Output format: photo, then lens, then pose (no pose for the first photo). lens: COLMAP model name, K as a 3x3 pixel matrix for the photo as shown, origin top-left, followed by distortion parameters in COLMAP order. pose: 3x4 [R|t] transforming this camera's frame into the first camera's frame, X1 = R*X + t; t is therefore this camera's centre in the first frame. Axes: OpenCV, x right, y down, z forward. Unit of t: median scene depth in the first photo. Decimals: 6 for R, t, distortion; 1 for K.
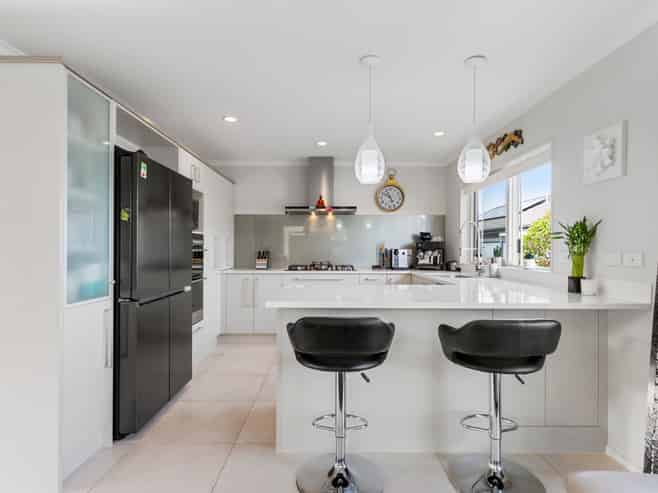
lens RADIAL K [[351.2, 0, 329.0], [0, 351.2, 246.5], [0, 0, 1]] dist [0.001516, 0.000082]
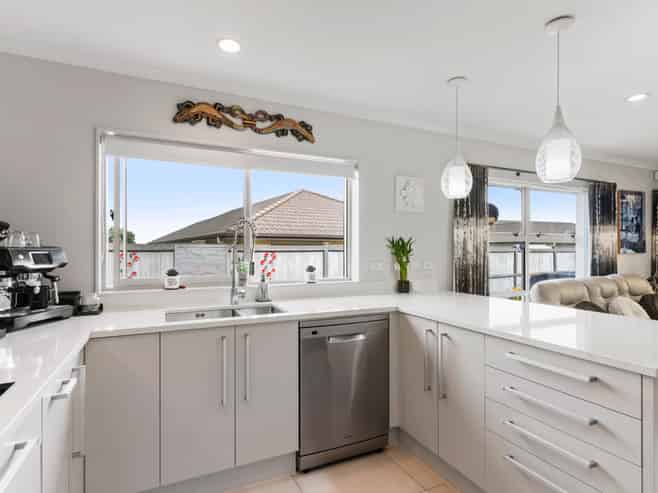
lens RADIAL K [[351.2, 0, 329.0], [0, 351.2, 246.5], [0, 0, 1]] dist [0.001516, 0.000082]
pose [[-0.418102, 0.006665, 0.908375, -0.176111], [-0.003368, 0.999955, -0.008886, -0.012258], [-0.908394, -0.006775, -0.418061, 0.851586]]
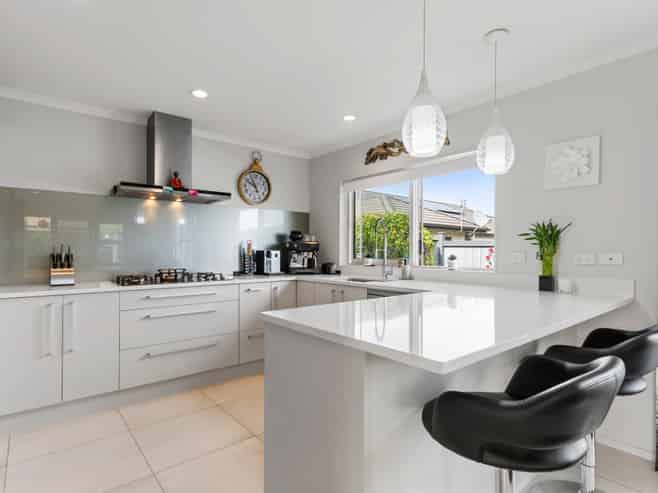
lens RADIAL K [[362.6, 0, 329.0], [0, 362.6, 246.5], [0, 0, 1]] dist [0.003258, 0.000440]
pose [[0.782092, 0.003066, 0.623155, -0.224354], [-0.000752, 0.999992, -0.003977, 0.001412], [-0.623163, 0.002642, 0.782088, 0.253399]]
